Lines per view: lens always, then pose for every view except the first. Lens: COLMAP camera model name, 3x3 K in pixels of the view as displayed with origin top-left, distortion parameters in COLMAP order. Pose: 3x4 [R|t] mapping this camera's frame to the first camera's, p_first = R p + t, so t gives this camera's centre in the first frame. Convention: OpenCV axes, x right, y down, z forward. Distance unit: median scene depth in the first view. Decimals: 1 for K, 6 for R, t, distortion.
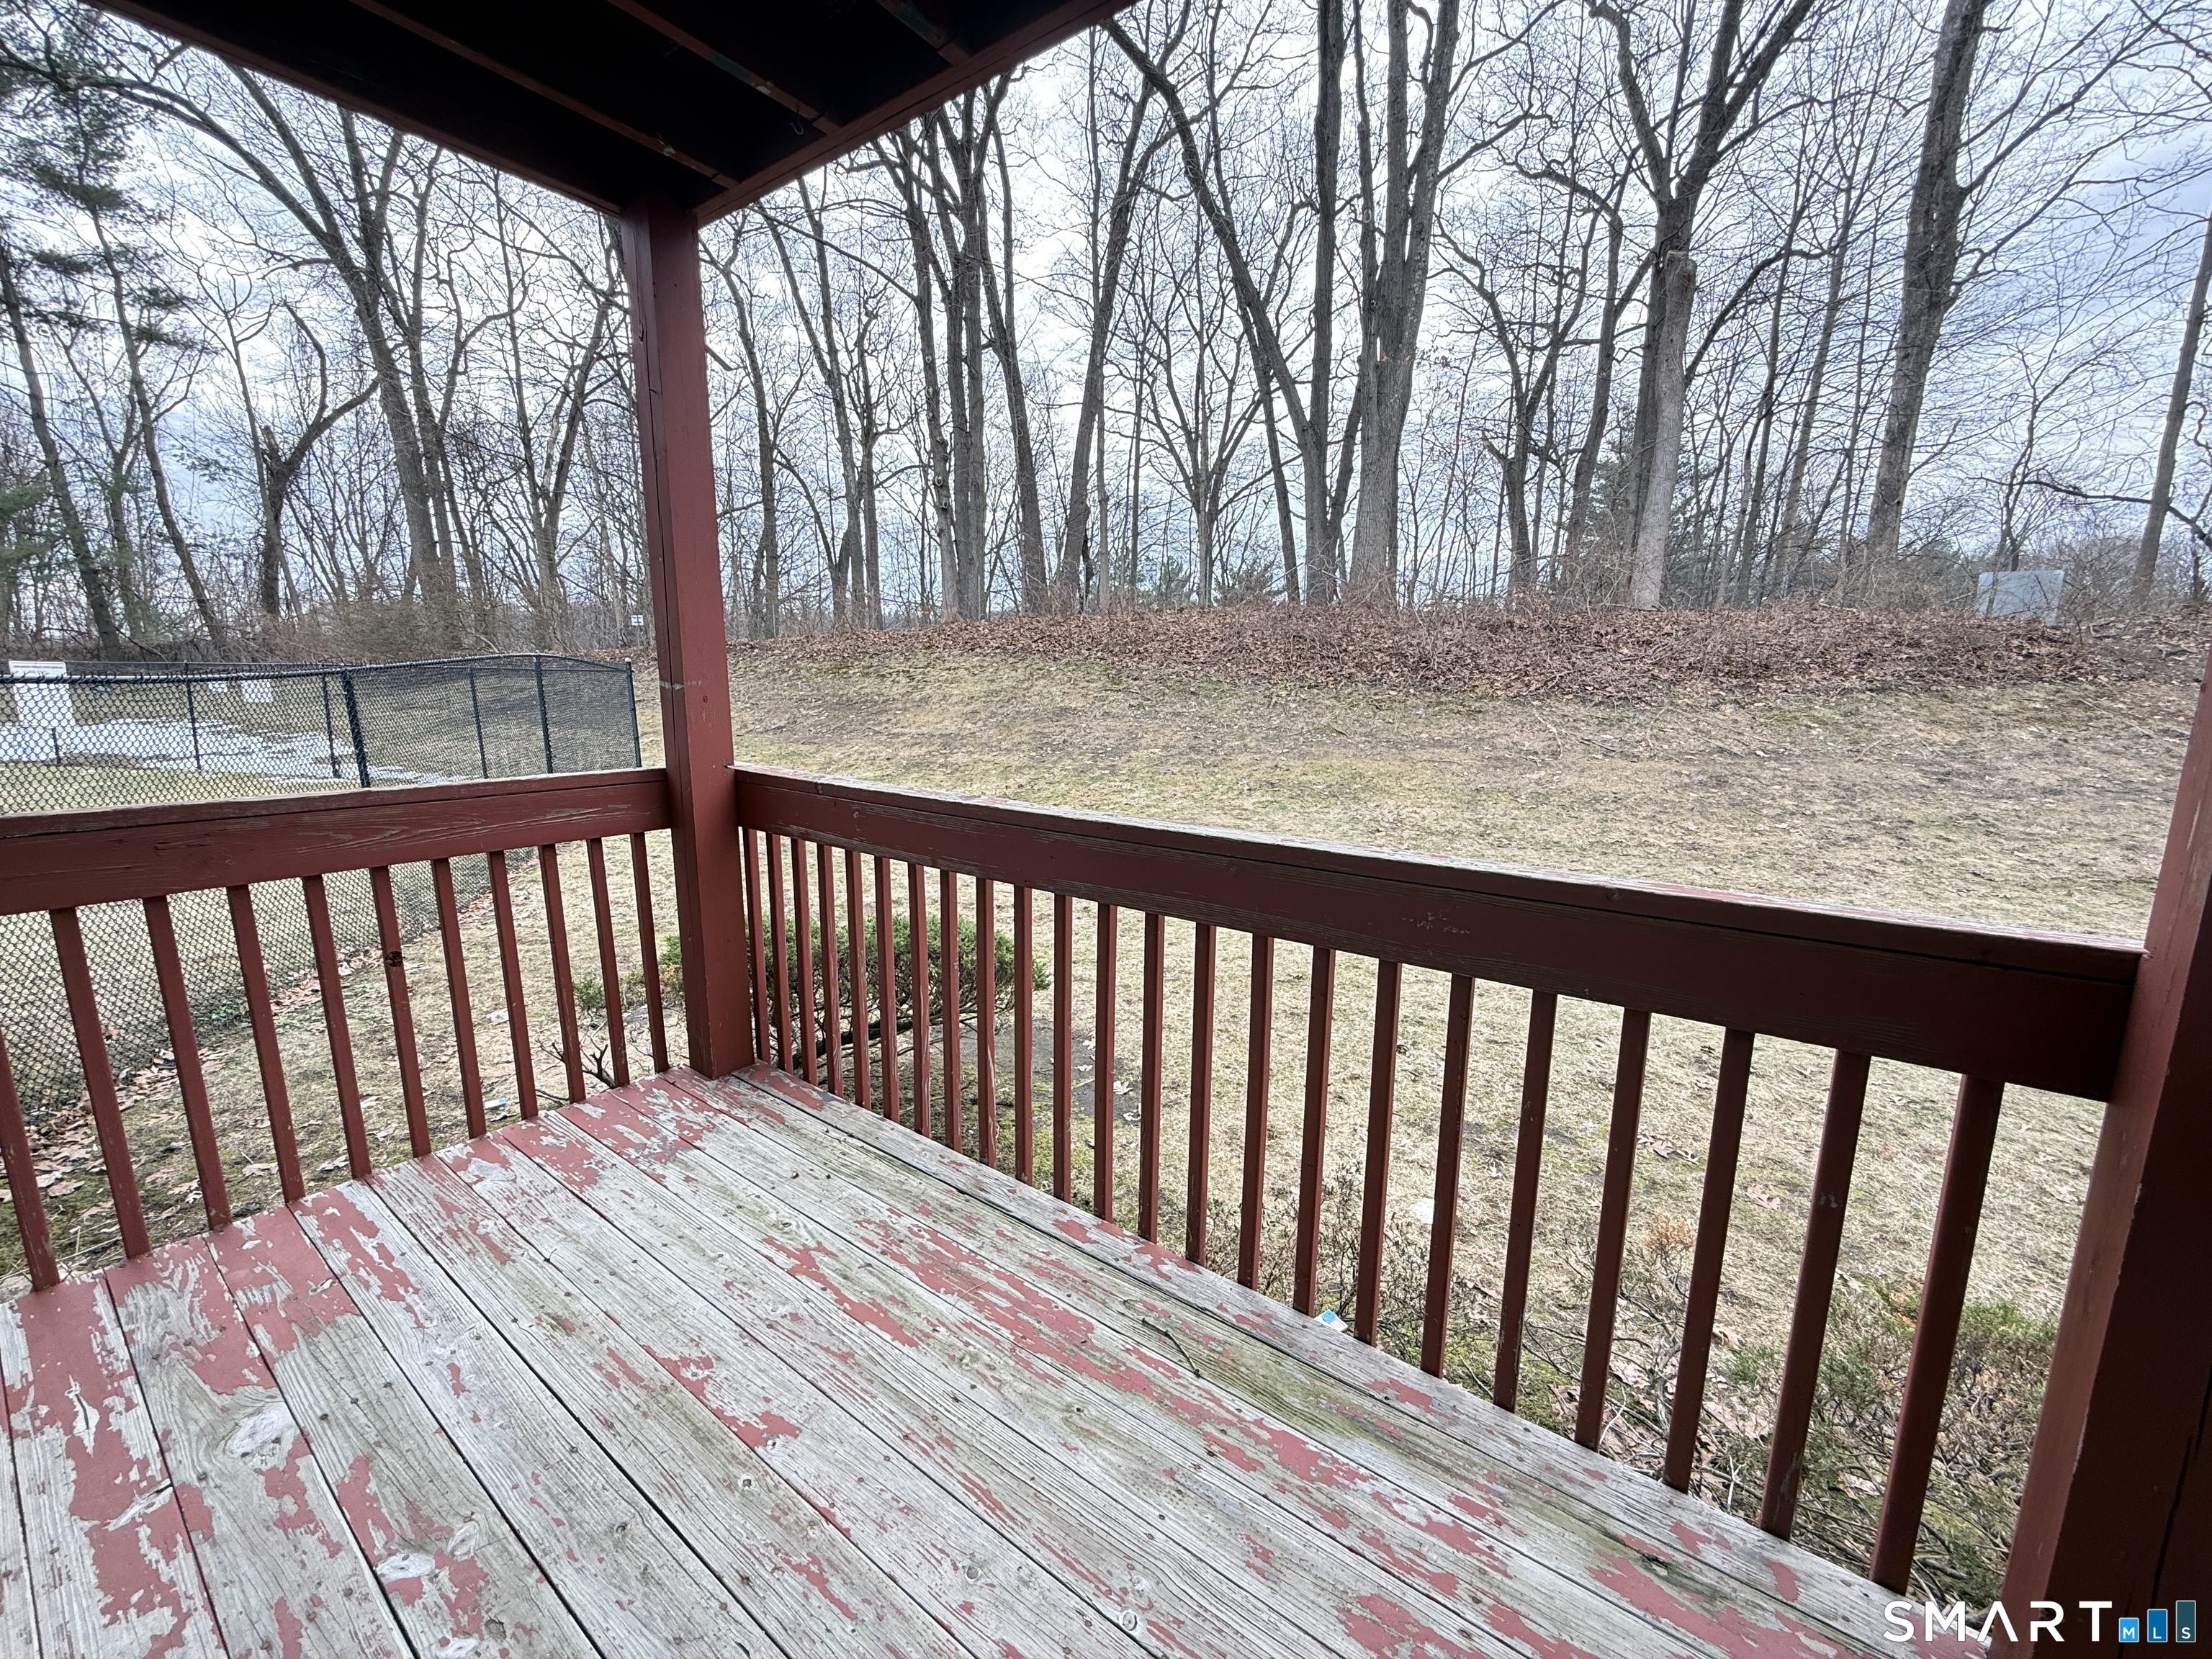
lens RADIAL K [[882.7, 0, 1102.0], [0, 882.7, 833.8], [0, 0, 1]] dist [-0.000726, -0.000307]
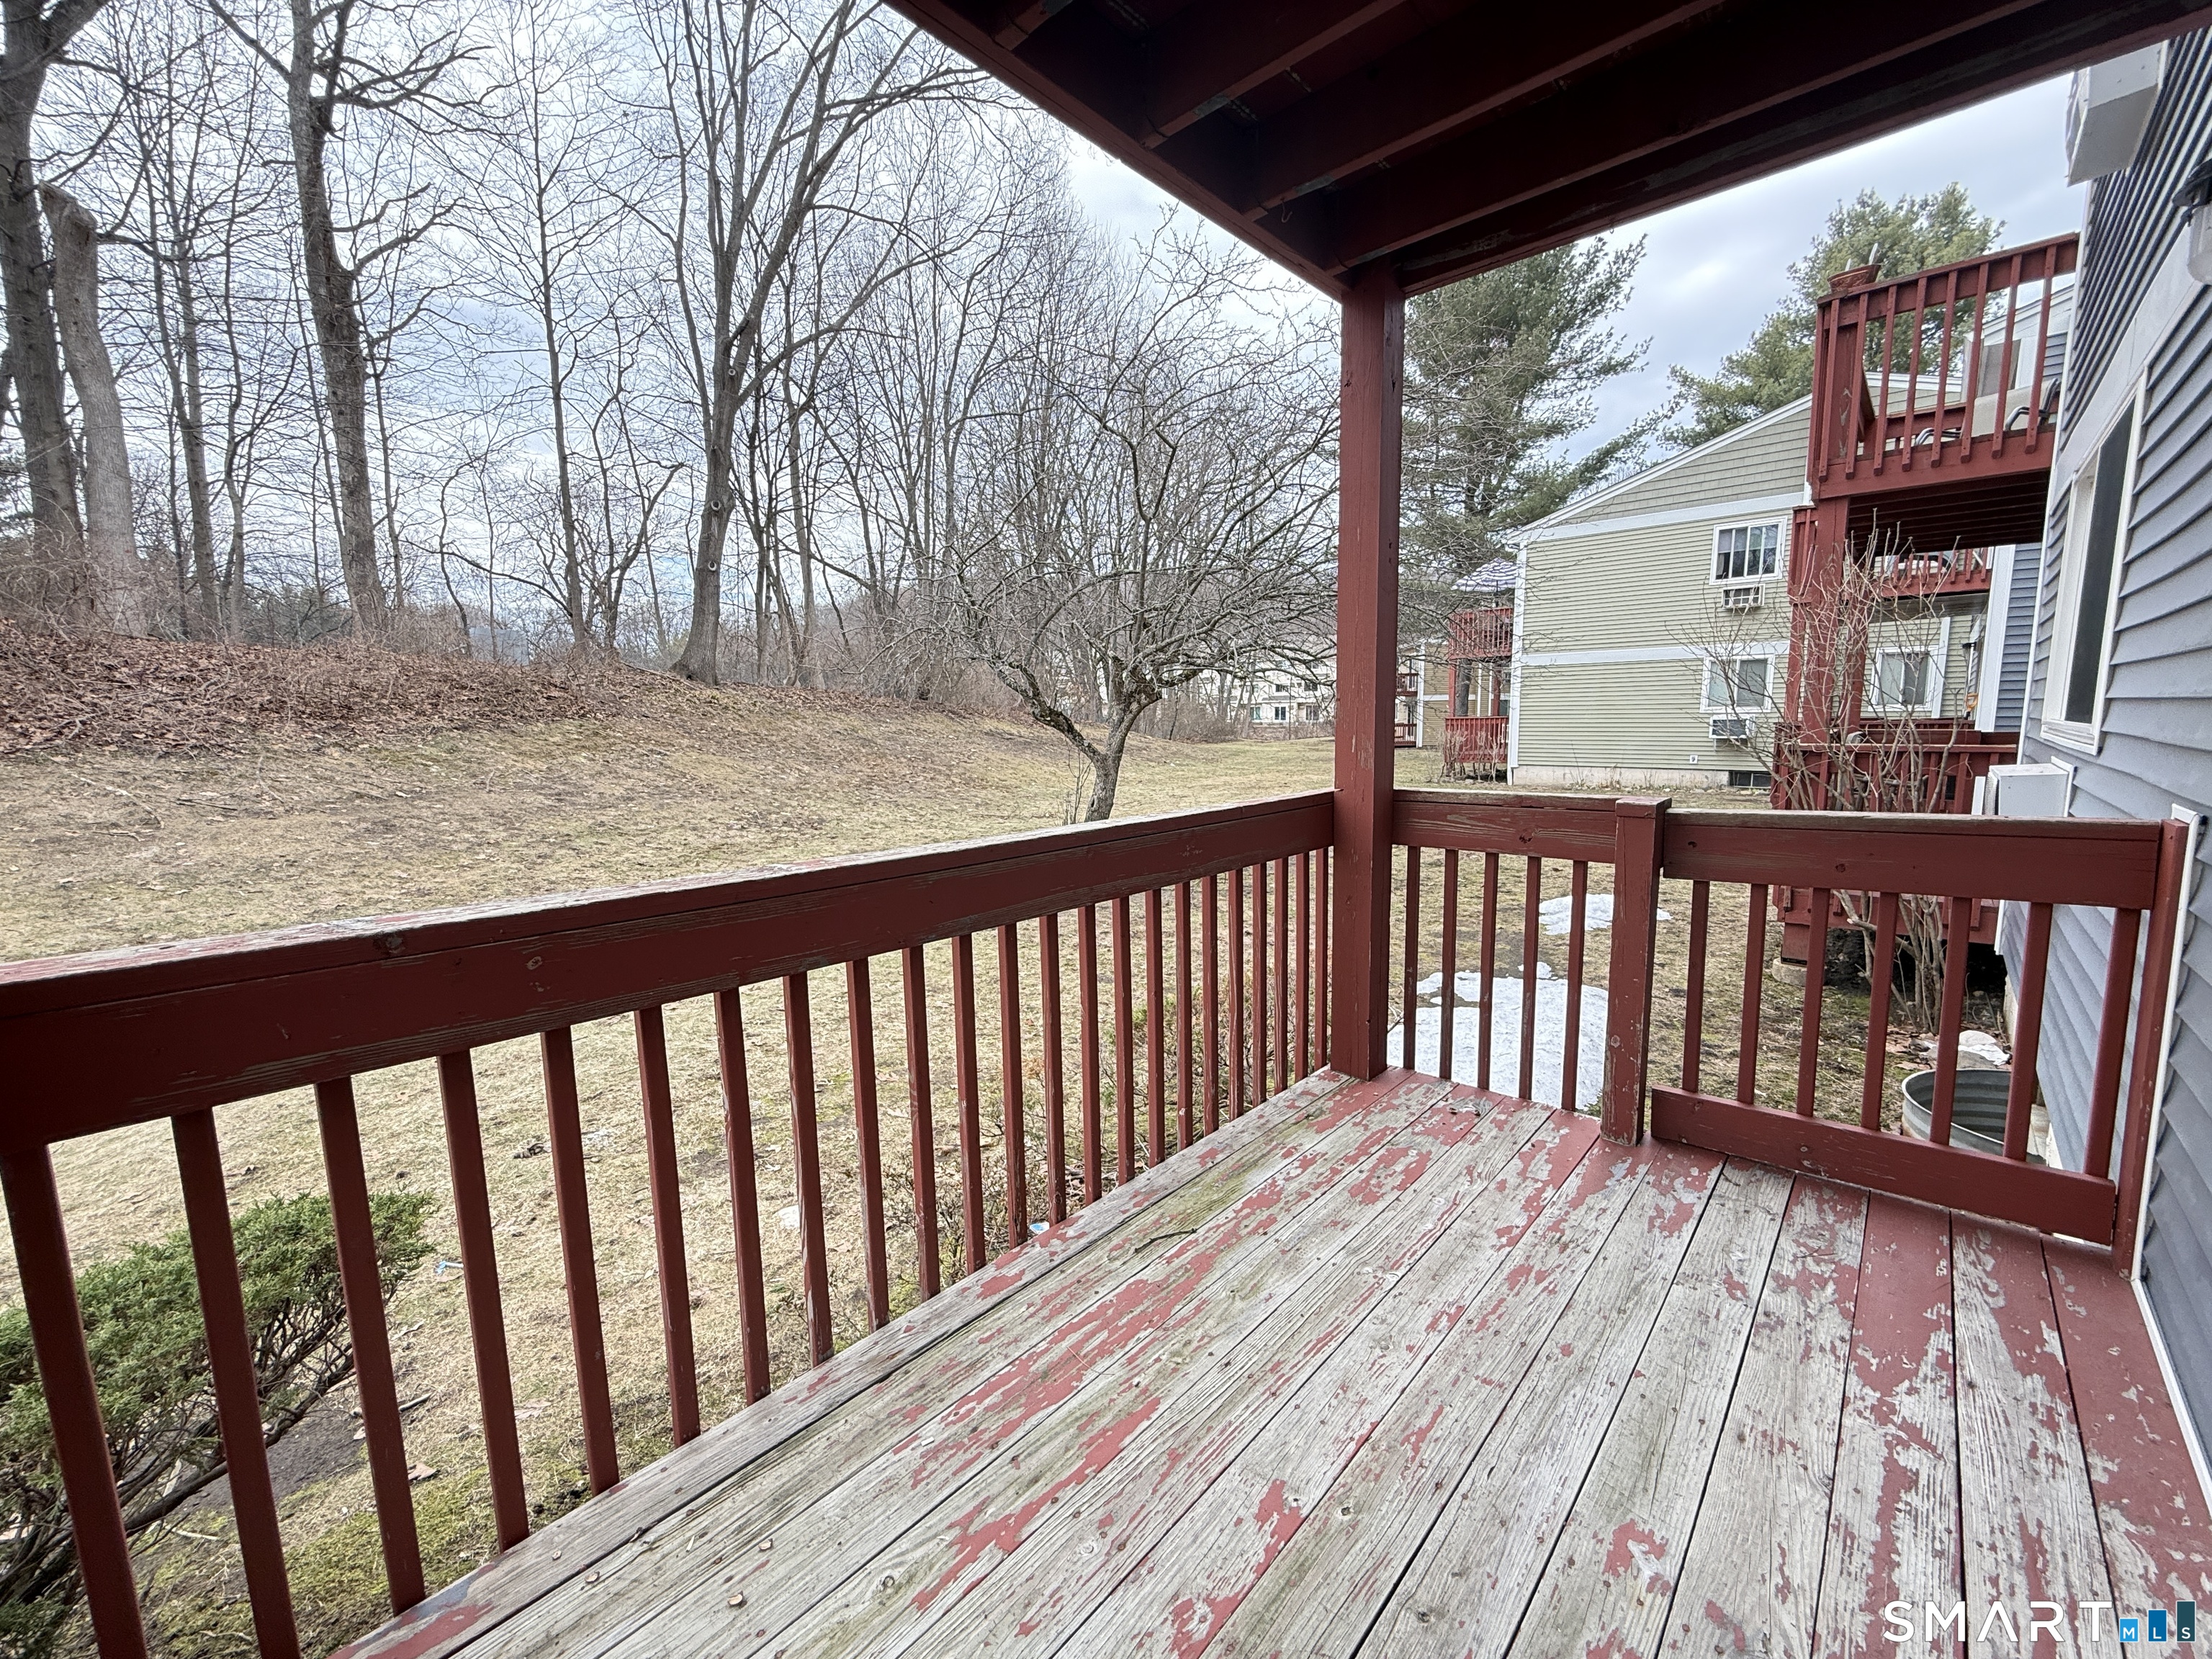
lens RADIAL K [[882.7, 0, 1102.0], [0, 882.7, 833.8], [0, 0, 1]] dist [-0.000726, -0.000307]
pose [[0.103671, -0.143169, 0.984253, -0.154579], [0.190158, 0.974184, 0.121675, -0.019831], [-0.976264, 0.174549, 0.128220, 0.121336]]
